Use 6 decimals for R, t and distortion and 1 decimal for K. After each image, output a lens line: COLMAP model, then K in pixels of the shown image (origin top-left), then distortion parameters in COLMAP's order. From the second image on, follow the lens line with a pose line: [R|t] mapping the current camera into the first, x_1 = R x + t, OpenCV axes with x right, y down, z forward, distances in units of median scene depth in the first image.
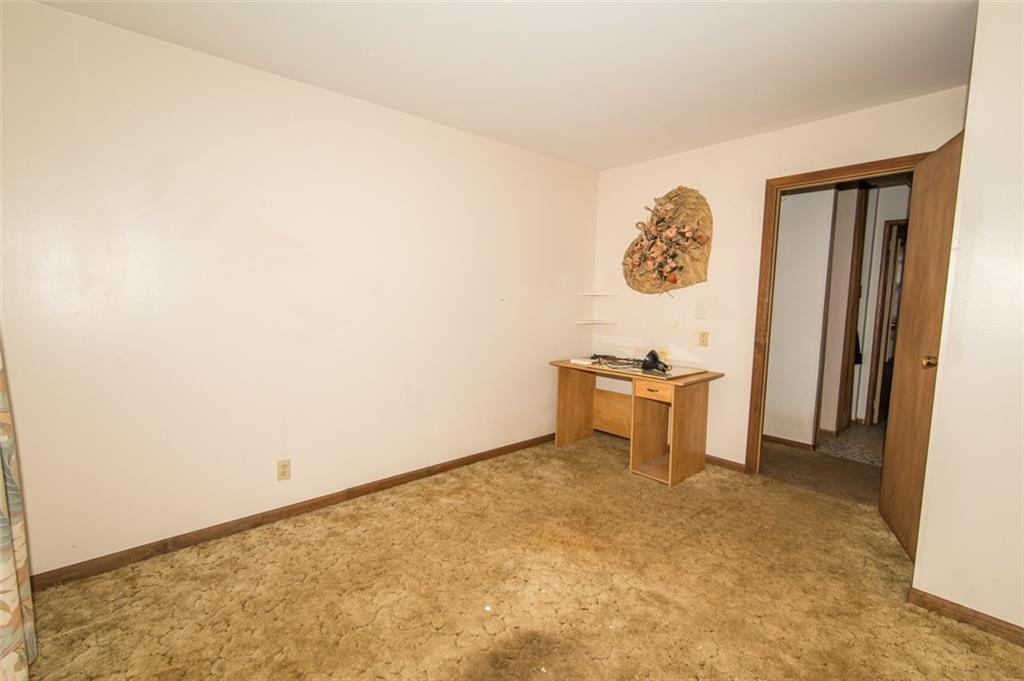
lens RADIAL K [[464.3, 0, 514.3], [0, 464.3, 345.6], [0, 0, 1]] dist [0.001679, -0.000429]
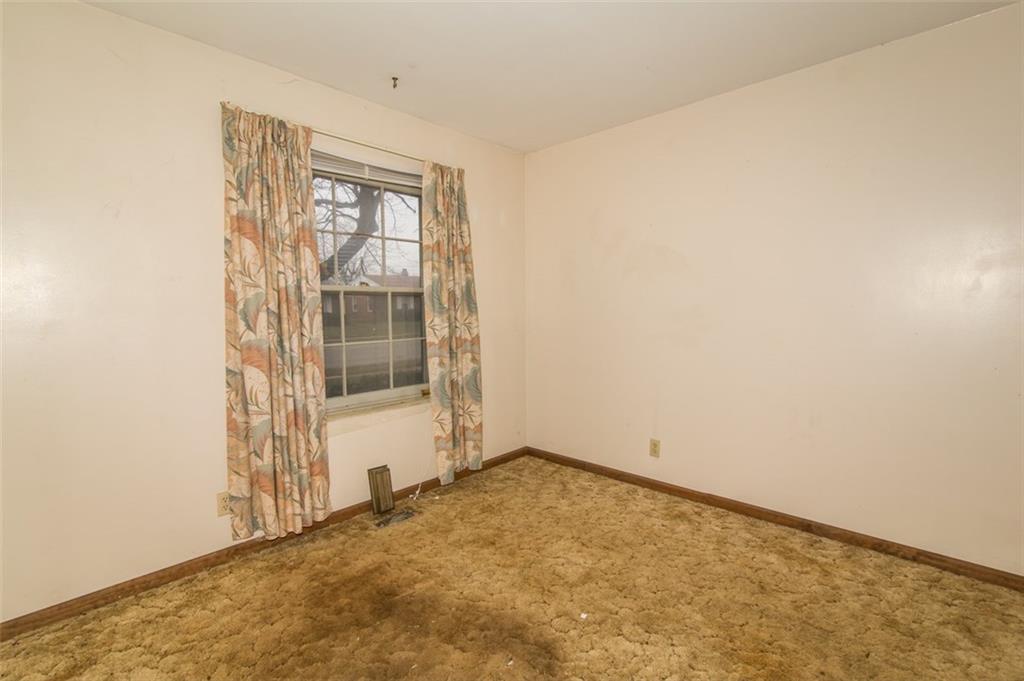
lens RADIAL K [[464.3, 0, 514.3], [0, 464.3, 345.6], [0, 0, 1]] dist [0.001679, -0.000429]
pose [[0.088077, 0.073859, -0.993372, 0.542939], [-0.092062, 0.993583, 0.065712, -0.029914], [0.991850, 0.085664, 0.094311, 0.453670]]
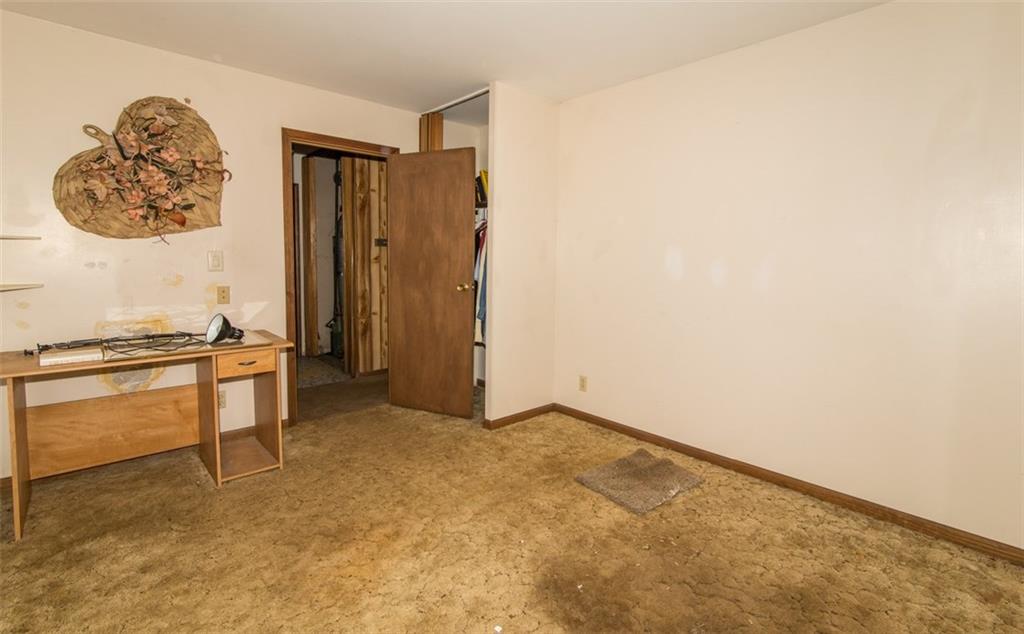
lens RADIAL K [[468.3, 0, 510.2], [0, 468.3, 291.0], [0, 0, 1]] dist [0.001939, 0.000044]
pose [[-0.010204, -0.085214, 0.996310, -0.525003], [0.091399, 0.992112, 0.085791, -0.056172], [-0.995762, 0.091937, -0.002335, 0.592733]]
